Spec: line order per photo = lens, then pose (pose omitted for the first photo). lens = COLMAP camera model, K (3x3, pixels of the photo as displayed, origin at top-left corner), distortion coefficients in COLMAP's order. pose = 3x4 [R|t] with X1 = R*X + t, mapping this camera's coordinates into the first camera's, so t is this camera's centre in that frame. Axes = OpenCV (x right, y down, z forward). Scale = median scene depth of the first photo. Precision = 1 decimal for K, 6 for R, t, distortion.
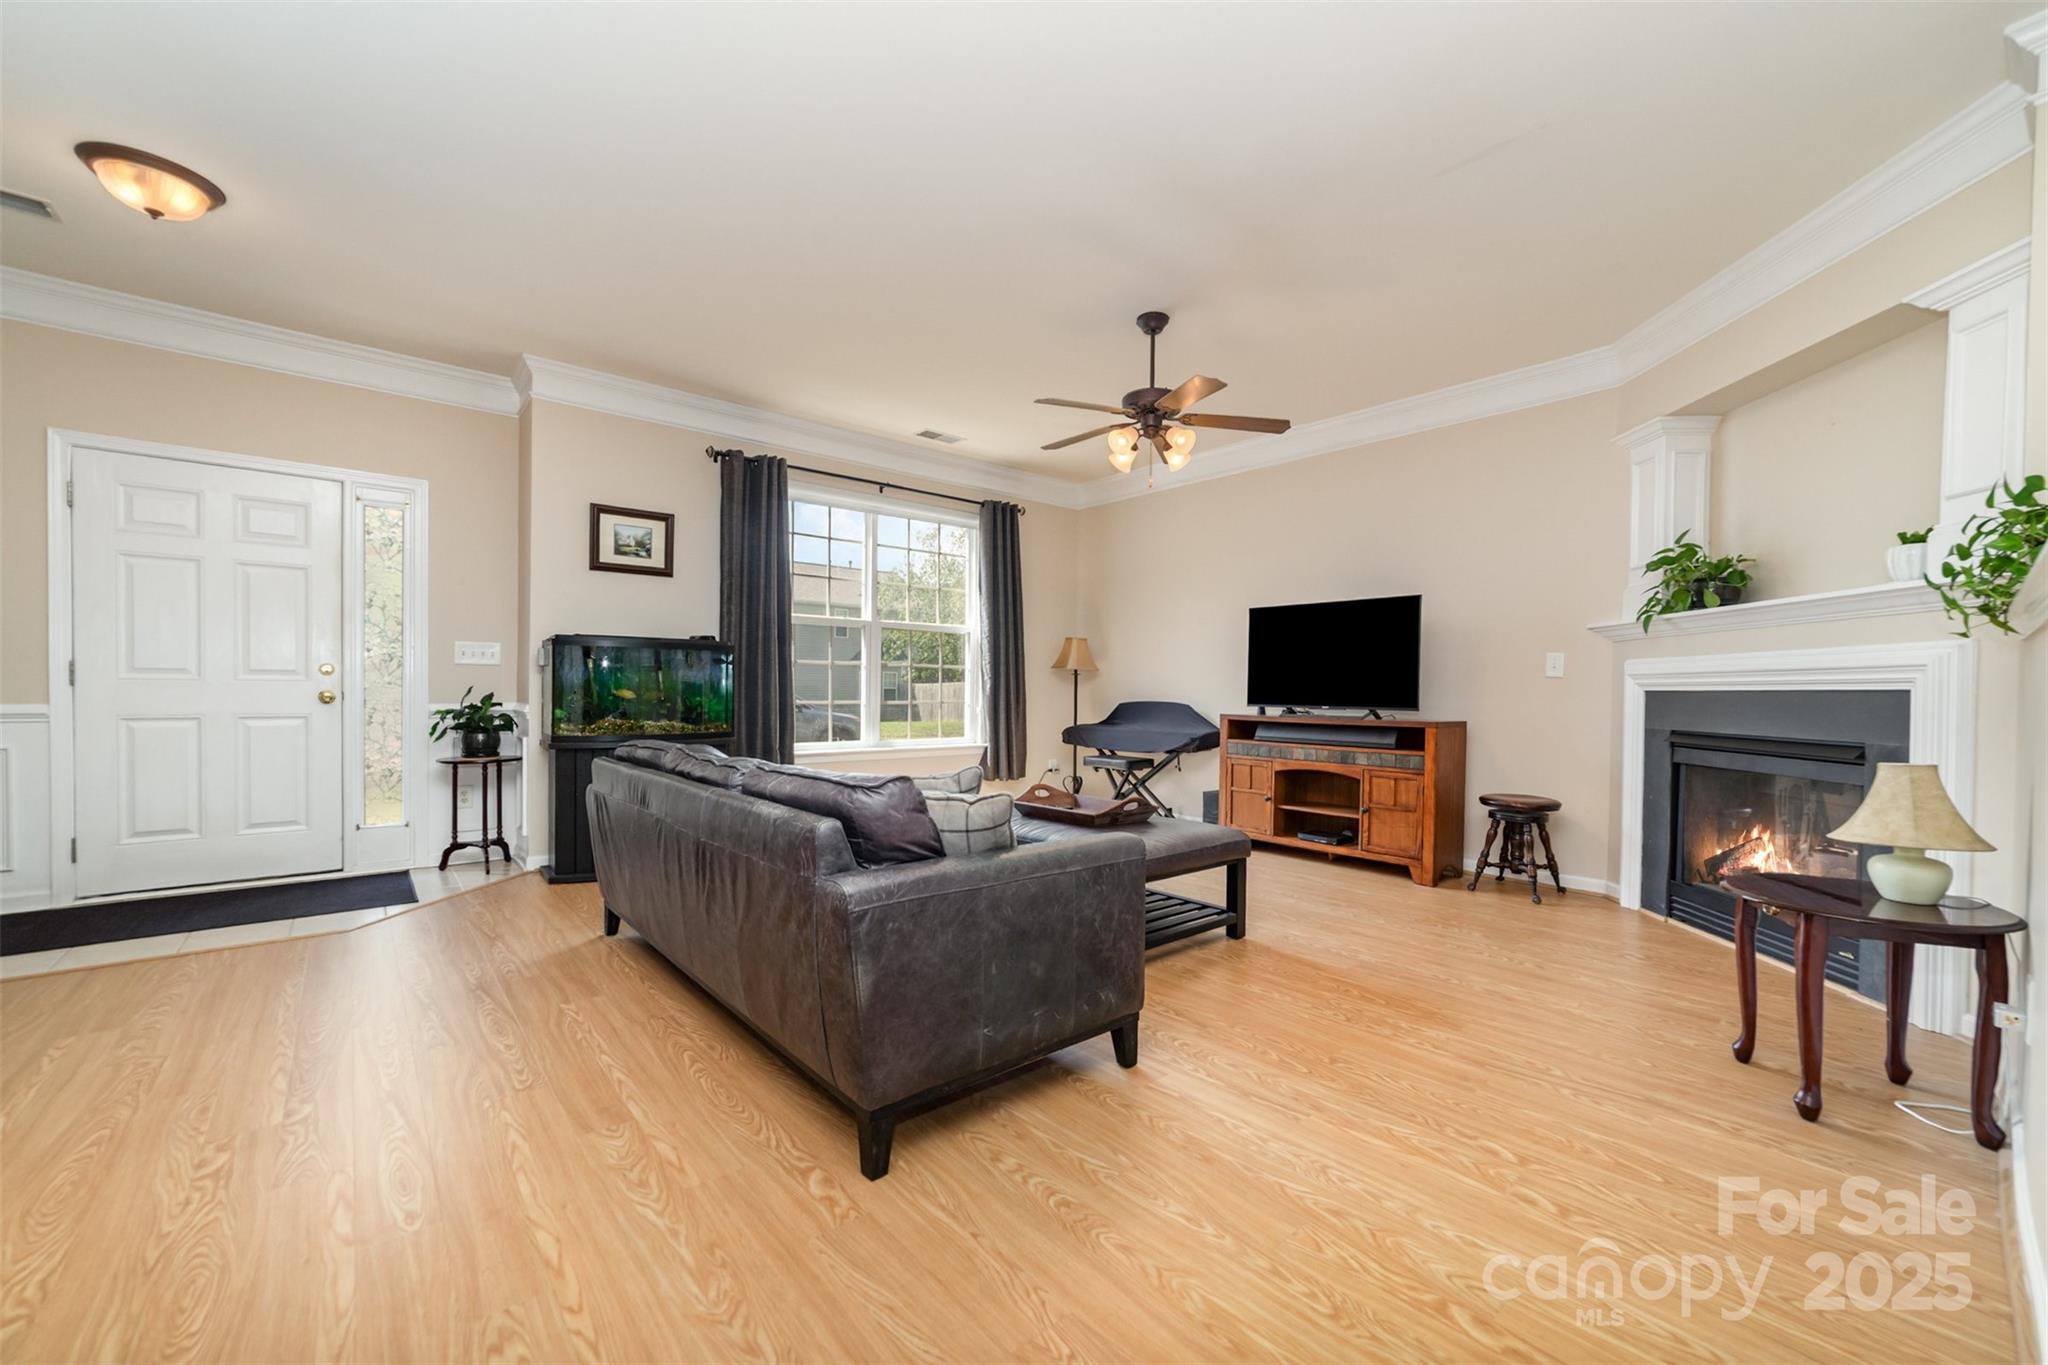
lens RADIAL K [[806.2, 0, 1027.1], [0, 806.2, 692.2], [0, 0, 1]] dist [-0.007515, 0.003209]
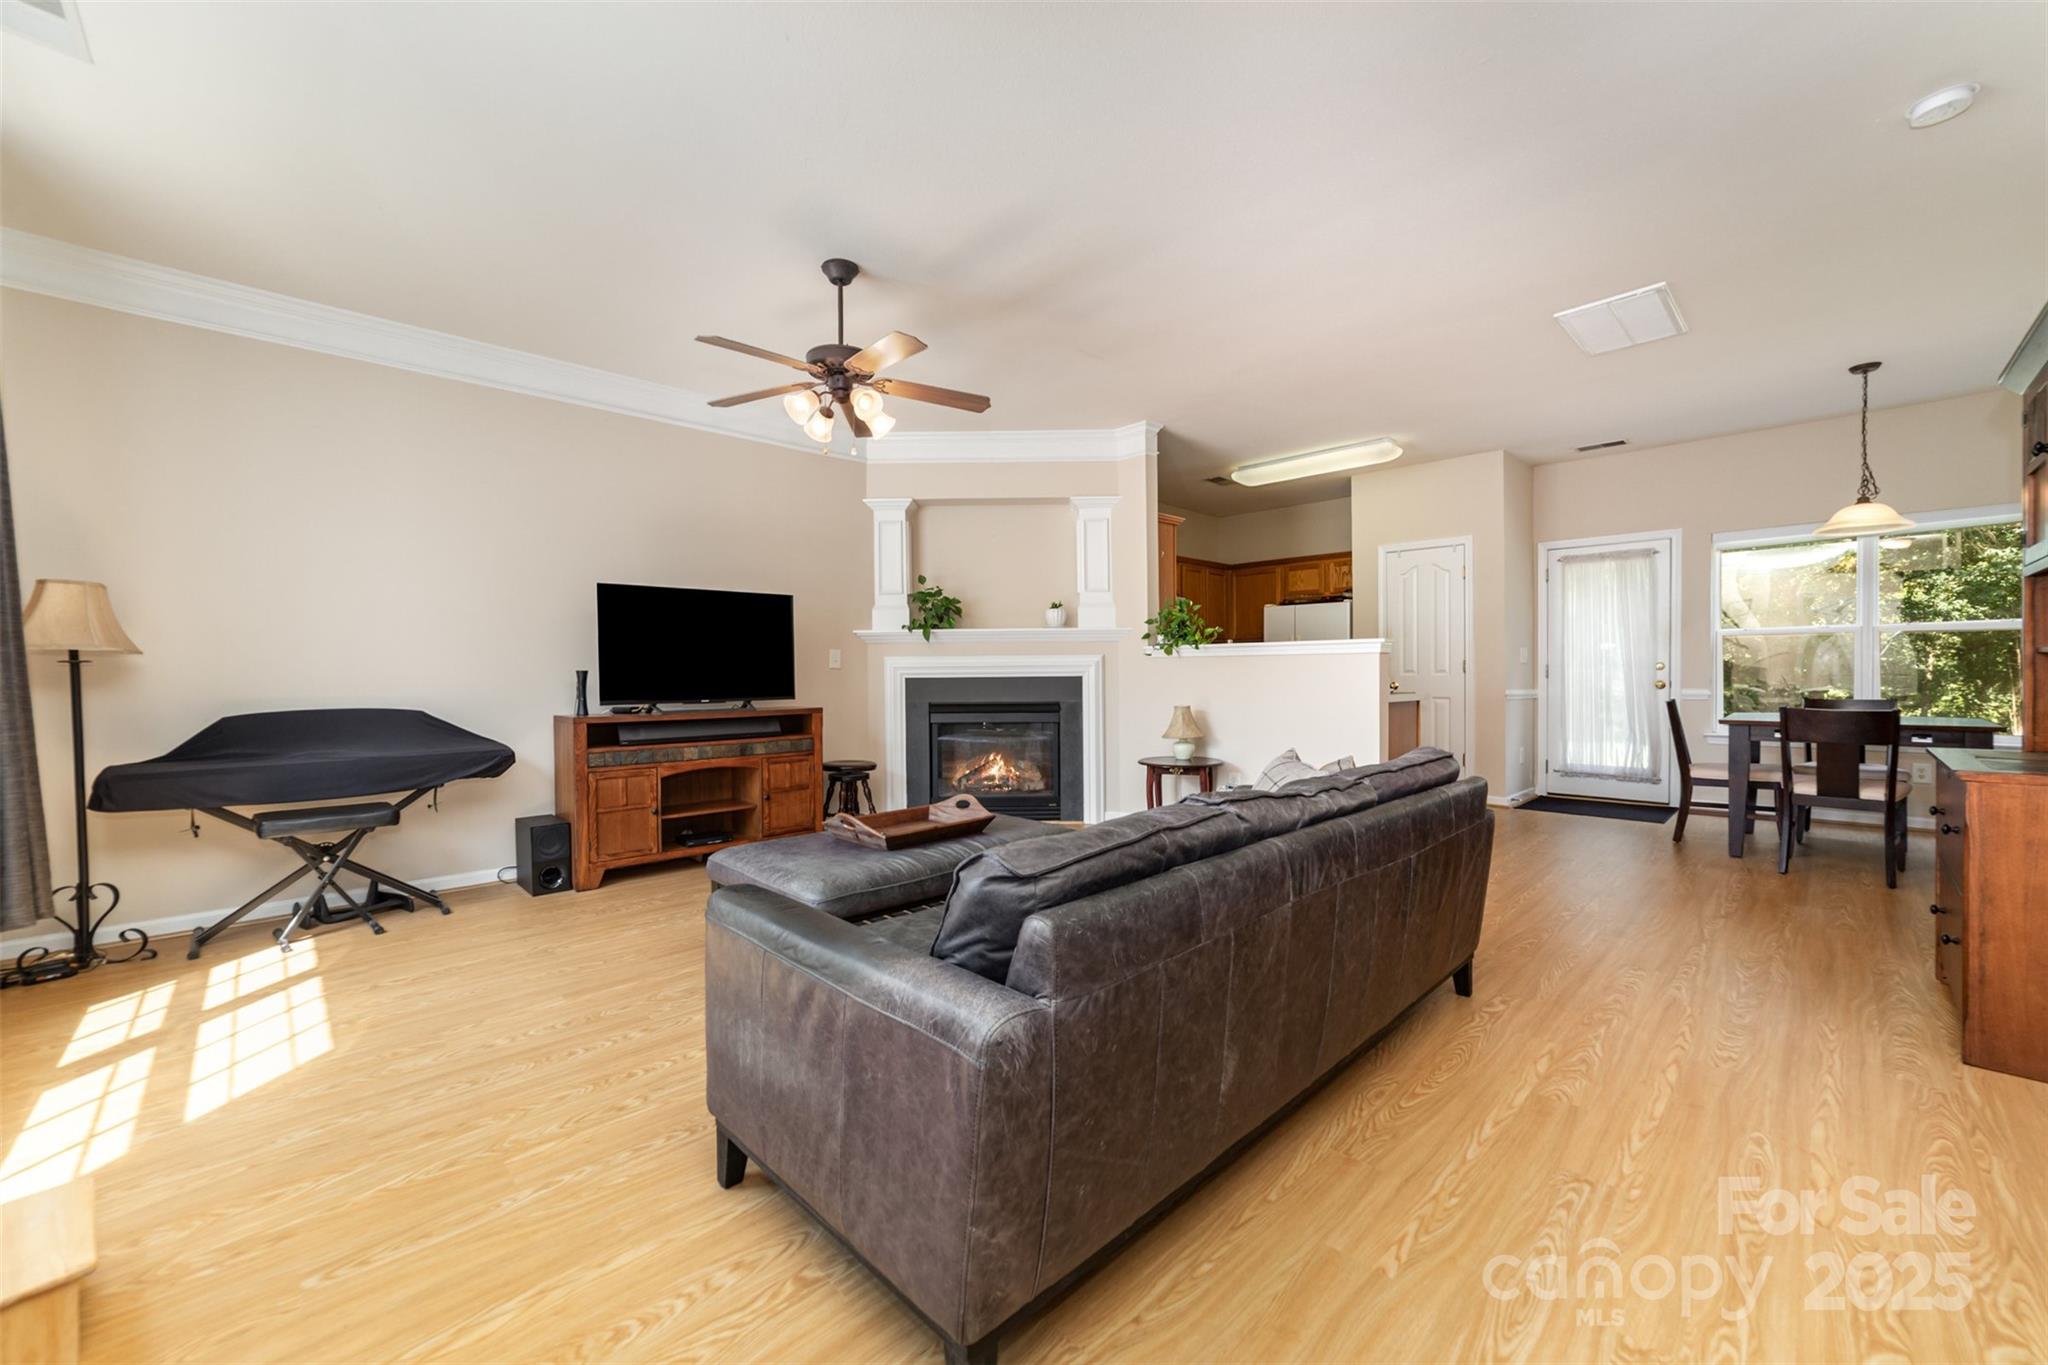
lens RADIAL K [[806.2, 0, 1018.1], [0, 806.2, 682.1], [0, 0, 1]] dist [-0.007515, 0.003209]
pose [[-0.067201, -0.024914, 0.997428, -0.663422], [0.010318, 0.999617, 0.025663, -0.026678], [-0.997686, 0.012016, -0.066918, 0.771142]]
